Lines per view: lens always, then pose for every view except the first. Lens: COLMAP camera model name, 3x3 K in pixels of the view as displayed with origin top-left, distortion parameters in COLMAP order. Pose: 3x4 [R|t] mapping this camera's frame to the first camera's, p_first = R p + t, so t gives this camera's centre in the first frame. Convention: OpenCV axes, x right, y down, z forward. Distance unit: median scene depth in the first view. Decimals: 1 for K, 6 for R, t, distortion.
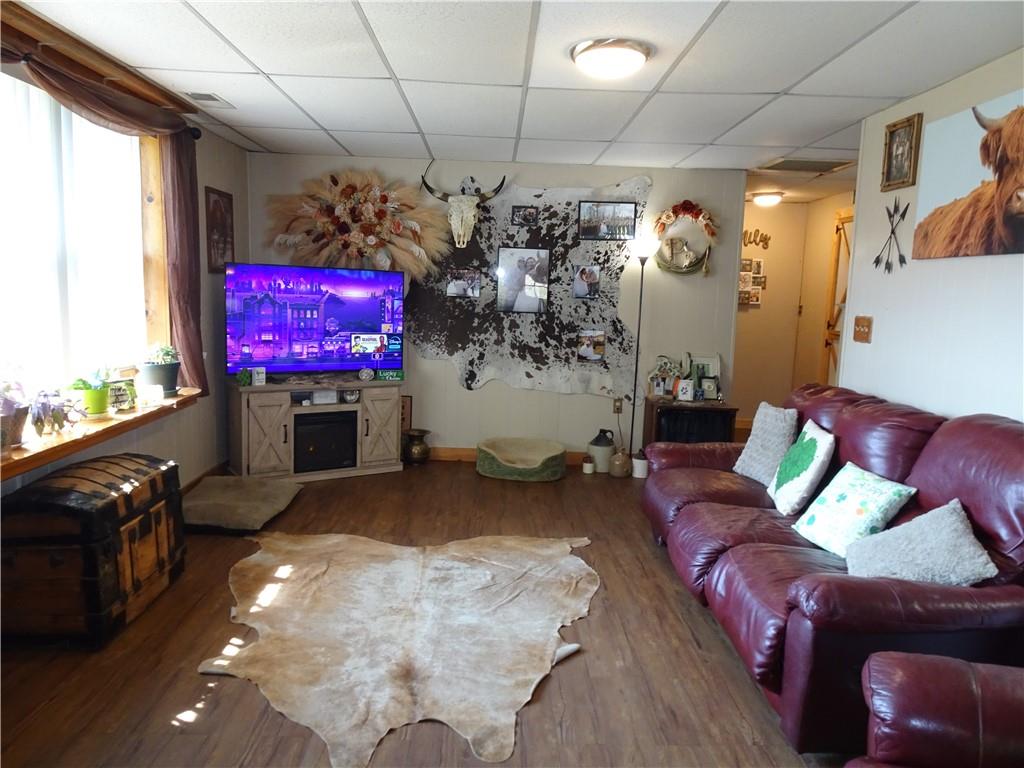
lens RADIAL K [[731.8, 0, 512.0], [0, 731.8, 384.0], [0, 0, 1]] dist [0.012667, -0.000605]
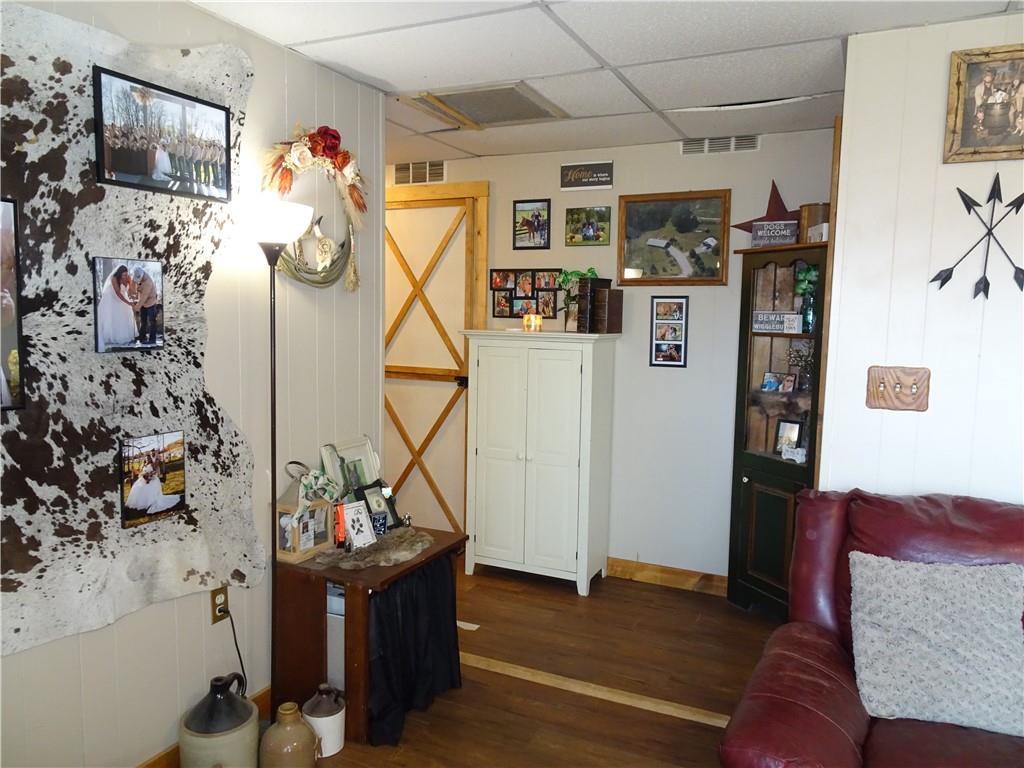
lens RADIAL K [[731.8, 0, 512.0], [0, 731.8, 384.0], [0, 0, 1]] dist [0.012667, -0.000605]
pose [[0.445090, -0.114058, 0.888192, -0.137867], [0.115427, 0.990888, 0.069403, -0.104378], [-0.888015, 0.071630, 0.454200, 0.673114]]
